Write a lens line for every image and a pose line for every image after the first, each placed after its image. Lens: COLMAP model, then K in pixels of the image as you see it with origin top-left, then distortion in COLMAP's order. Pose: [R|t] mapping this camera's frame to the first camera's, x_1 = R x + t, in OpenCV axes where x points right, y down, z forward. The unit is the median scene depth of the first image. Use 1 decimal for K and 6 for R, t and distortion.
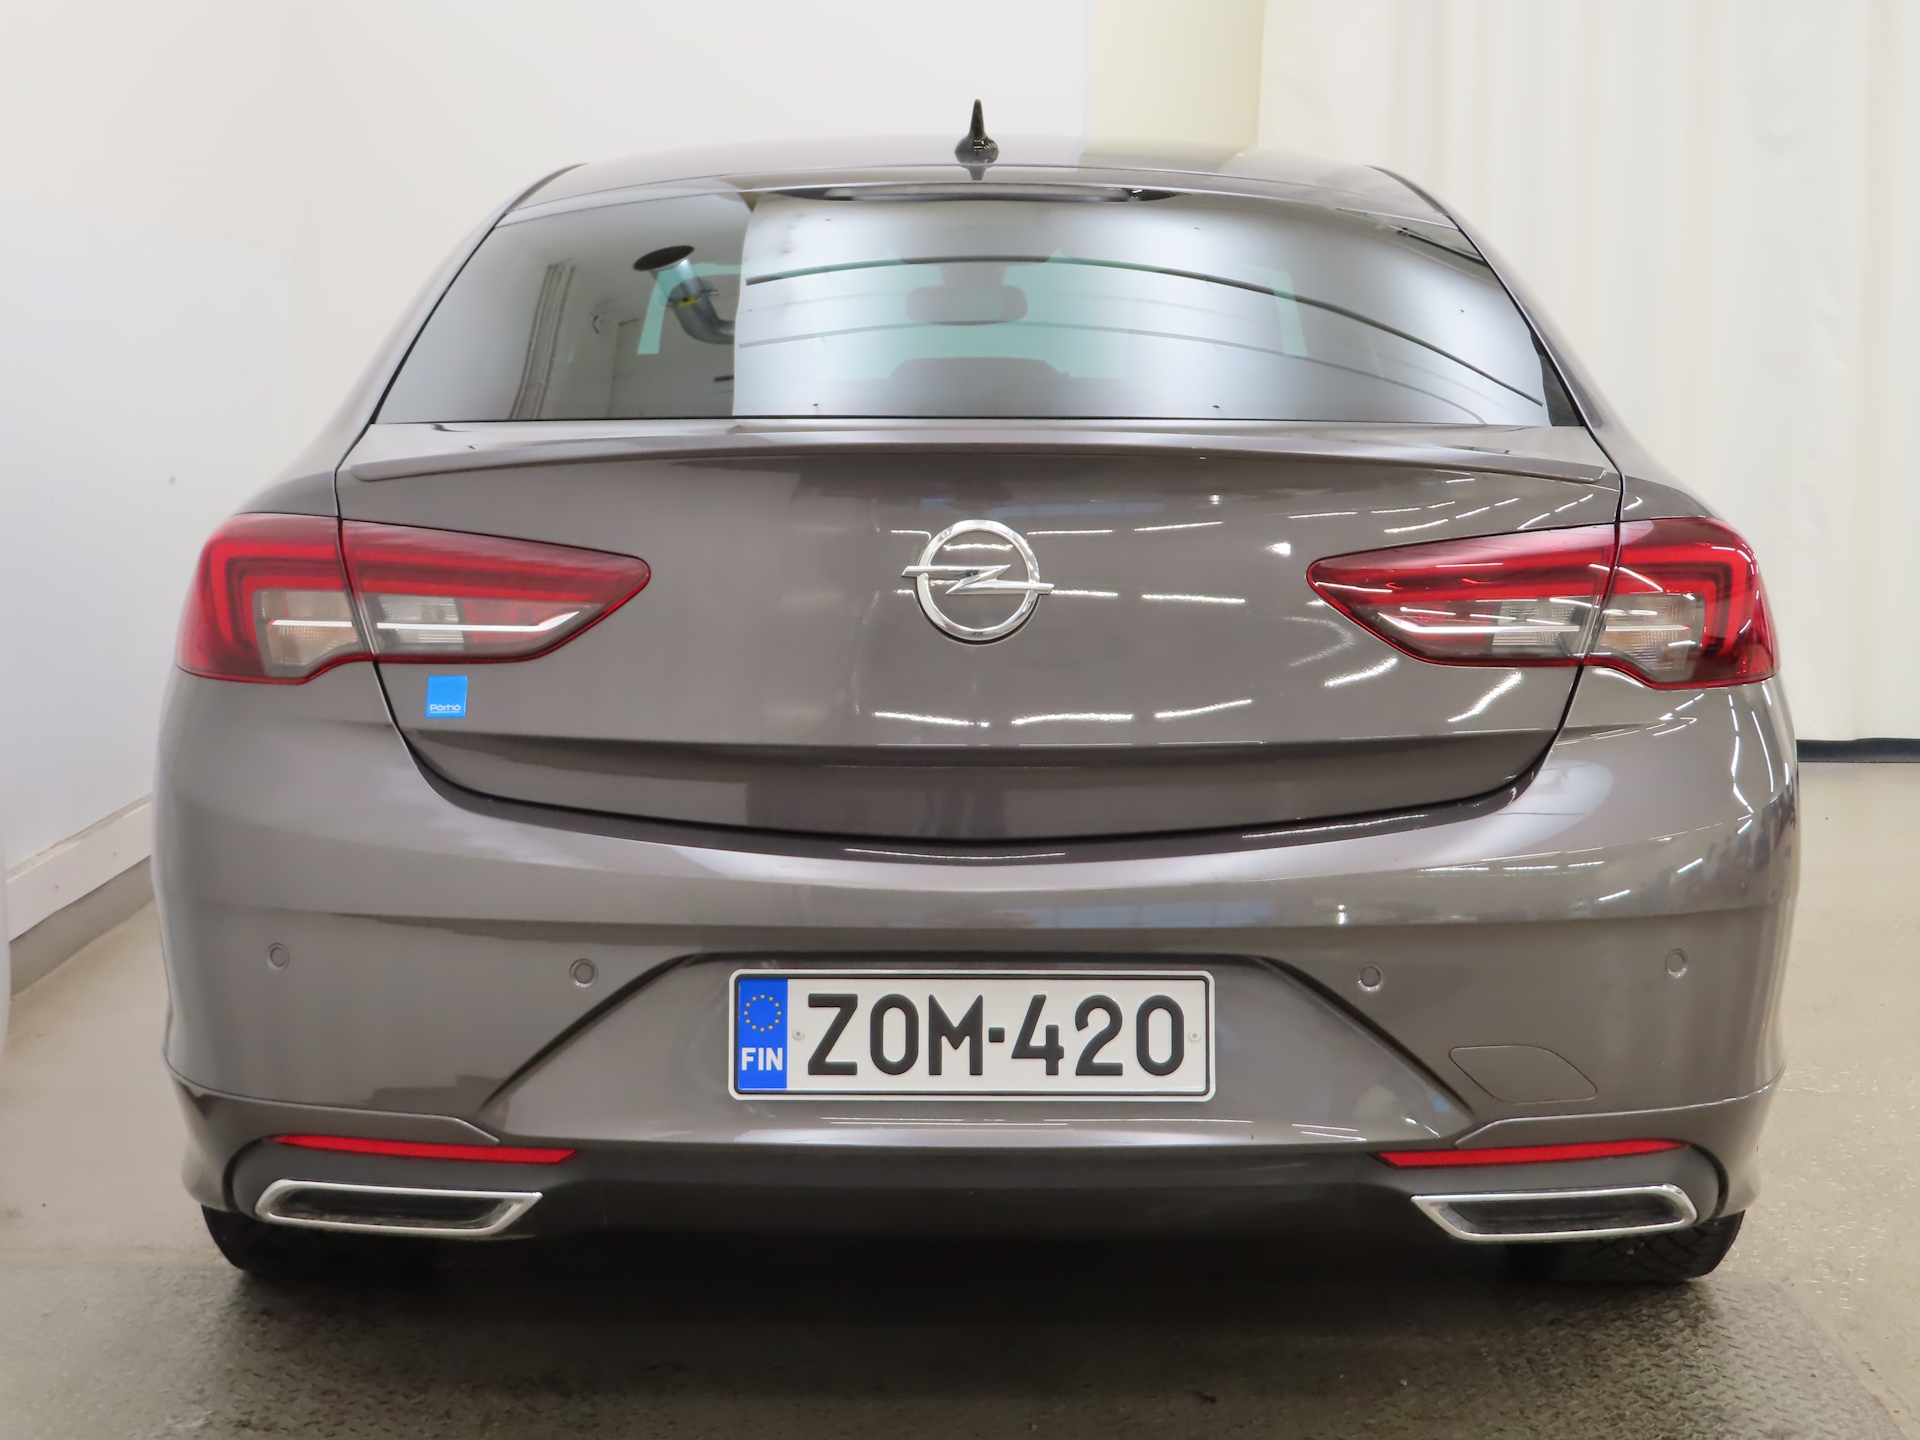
lens RADIAL K [[871.8, 0, 960.0], [0, 871.8, 703.6], [0, 0, 1]] dist [0.017882, 0.000166]
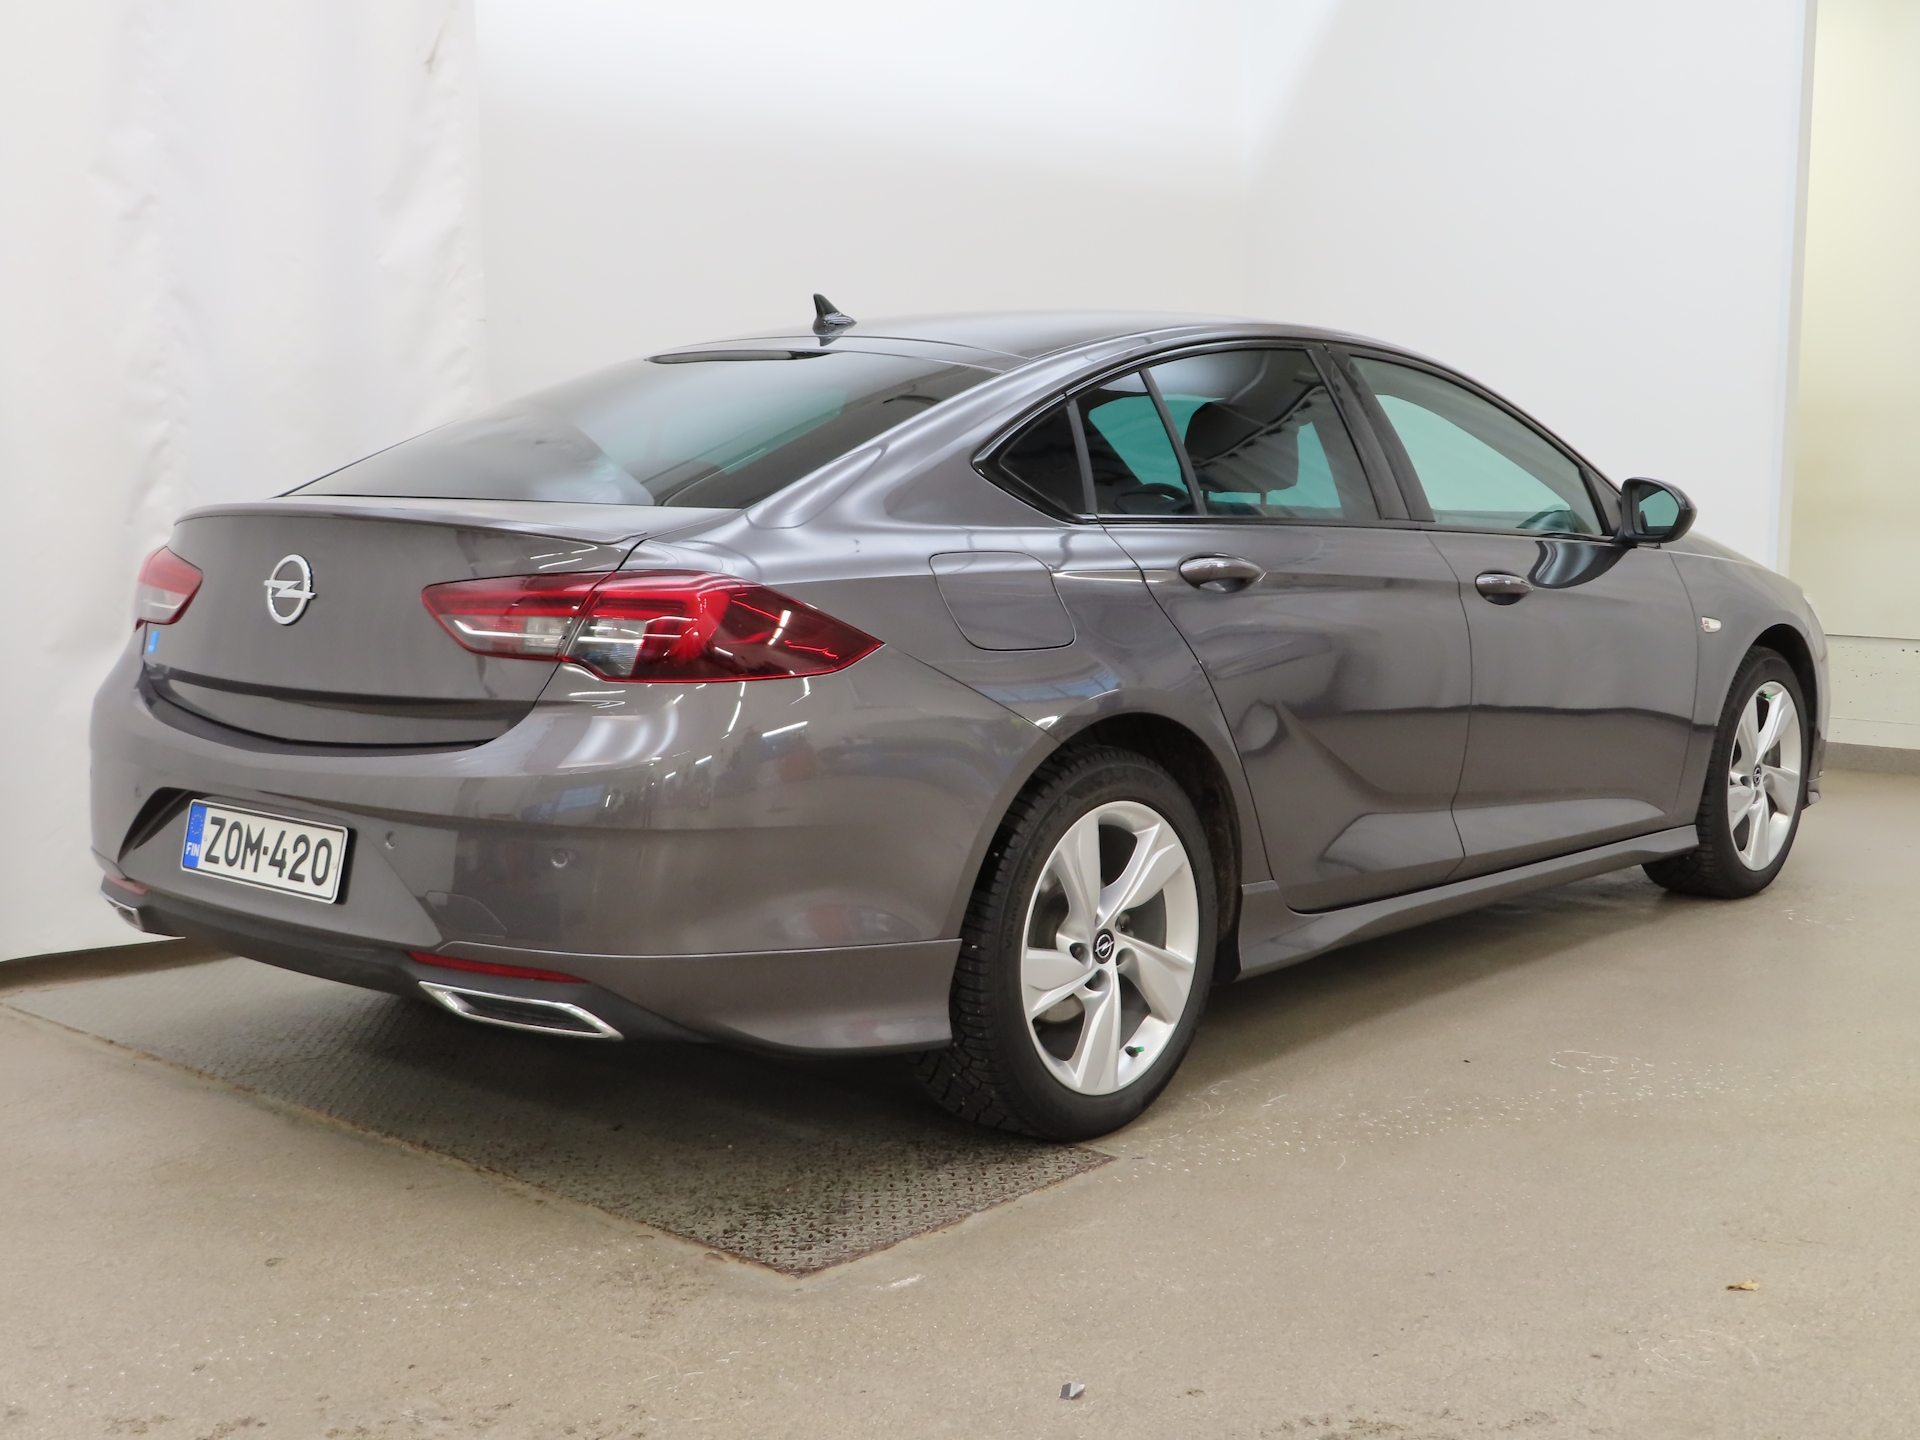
lens RADIAL K [[634.4, 0, 963.9], [0, 634.4, 704.7], [0, 0, 1]] dist [0.001383, 0.000086]
pose [[0.969371, 0.082599, -0.231293, 1.664563], [-0.087845, 0.996056, -0.012454, -0.016616], [0.229352, 0.032391, 0.972804, 0.078972]]
